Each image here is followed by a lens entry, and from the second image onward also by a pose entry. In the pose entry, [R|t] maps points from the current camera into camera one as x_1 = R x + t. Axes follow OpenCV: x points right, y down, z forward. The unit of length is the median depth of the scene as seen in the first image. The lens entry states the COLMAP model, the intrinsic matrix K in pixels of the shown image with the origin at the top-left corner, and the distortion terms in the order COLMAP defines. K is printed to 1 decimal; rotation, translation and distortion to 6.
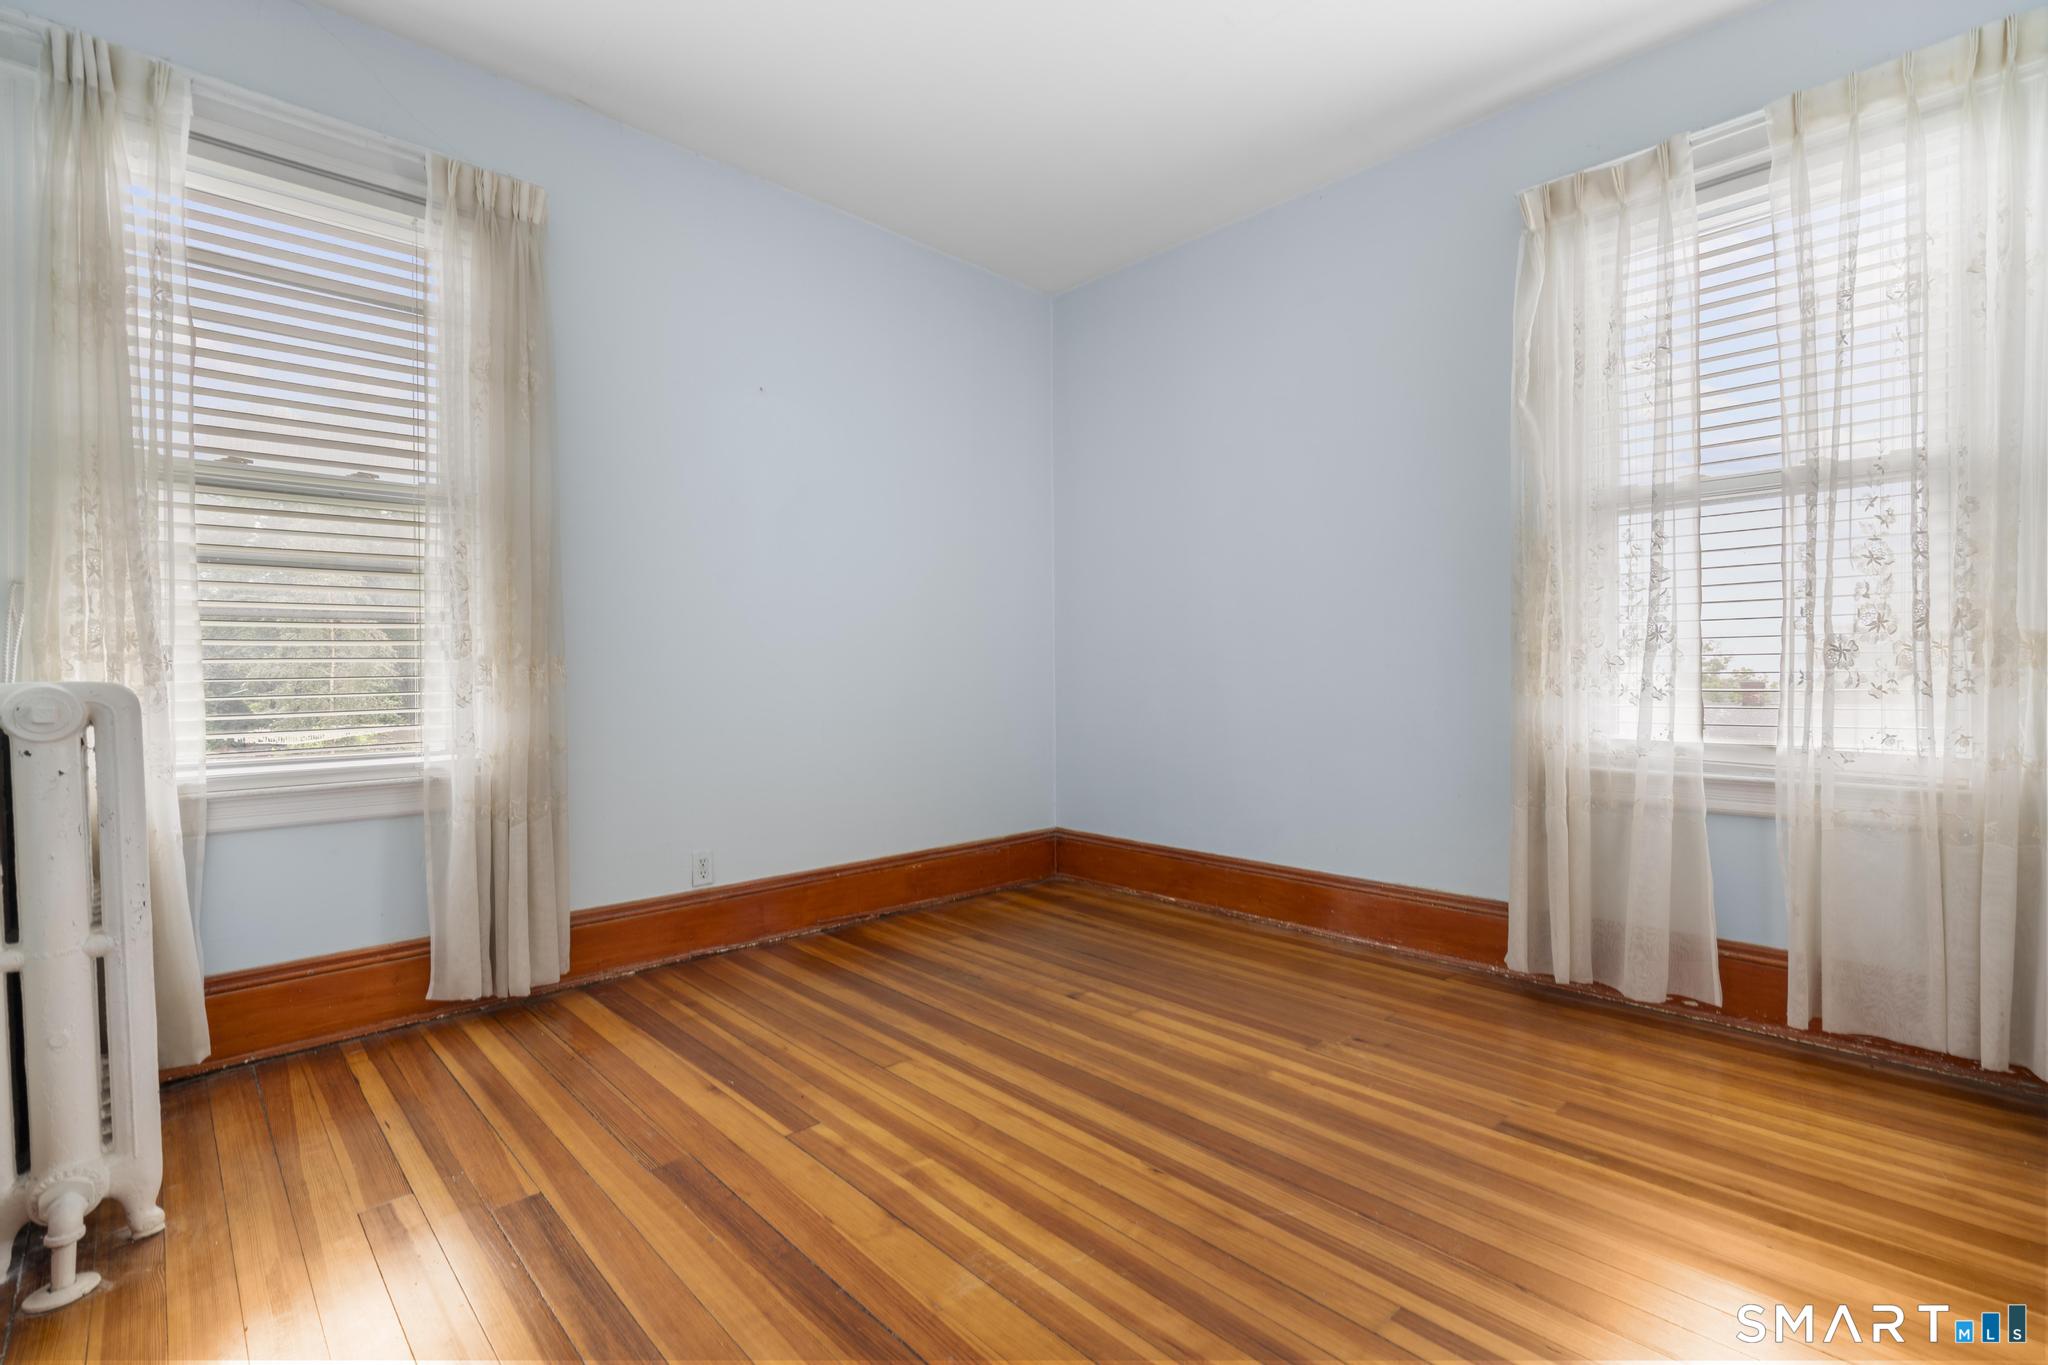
lens RADIAL K [[919.7, 0, 1024.9], [0, 919.7, 682.4], [0, 0, 1]] dist [-0.006977, 0.002441]
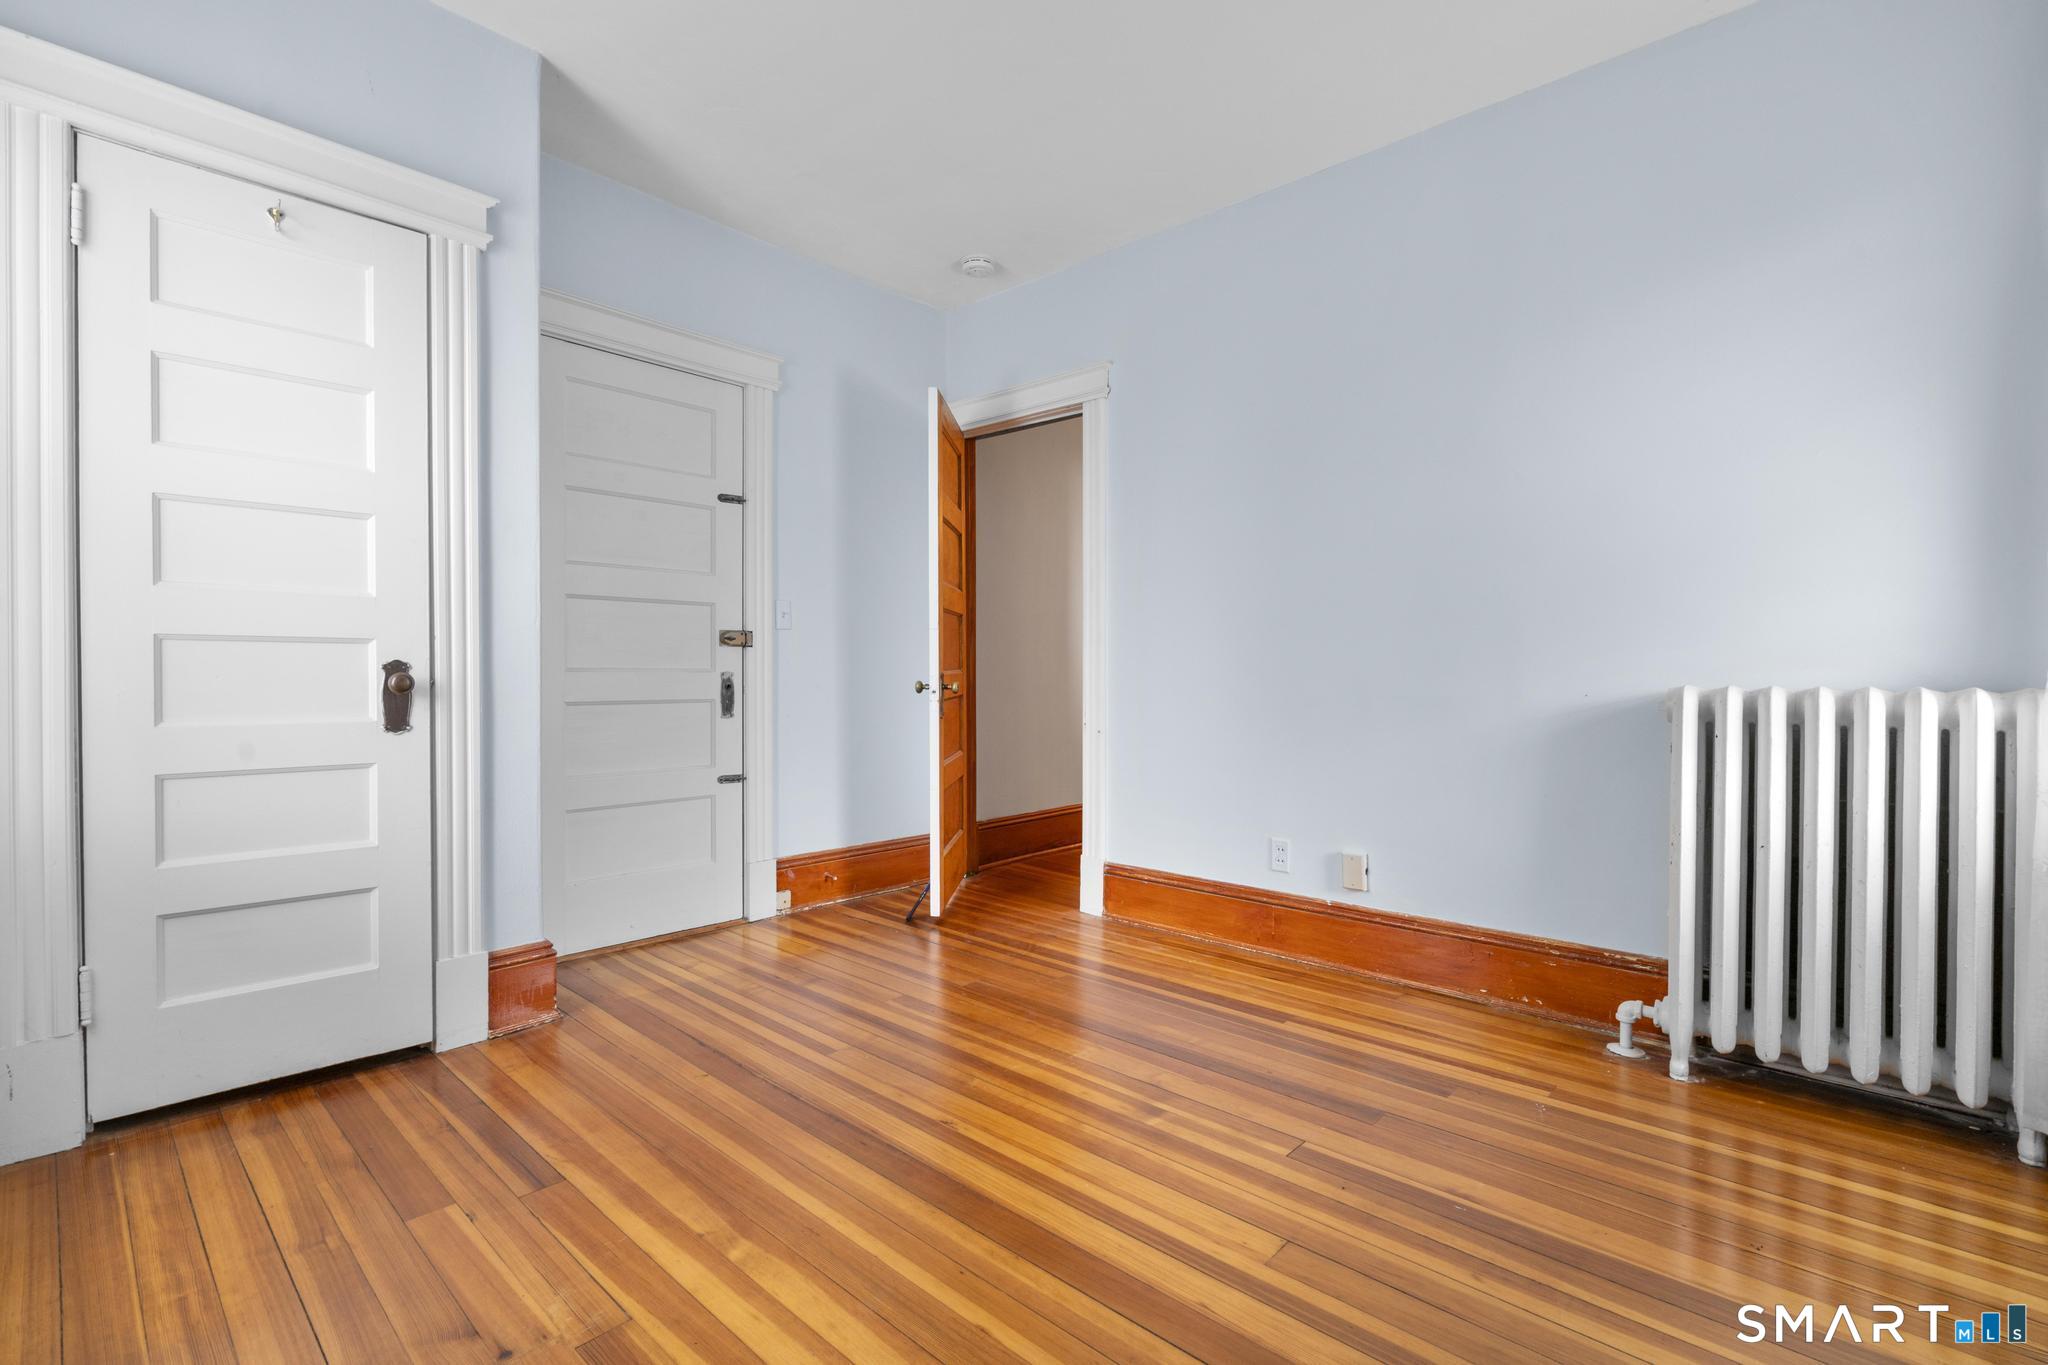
lens RADIAL K [[919.7, 0, 1023.1], [0, 919.7, 684.9], [0, 0, 1]] dist [-0.006977, 0.002441]
pose [[-0.998097, 0.005669, -0.061401, 0.111719], [0.004171, 0.999691, 0.024487, -0.033181], [0.061521, 0.024184, -0.997813, 2.052218]]
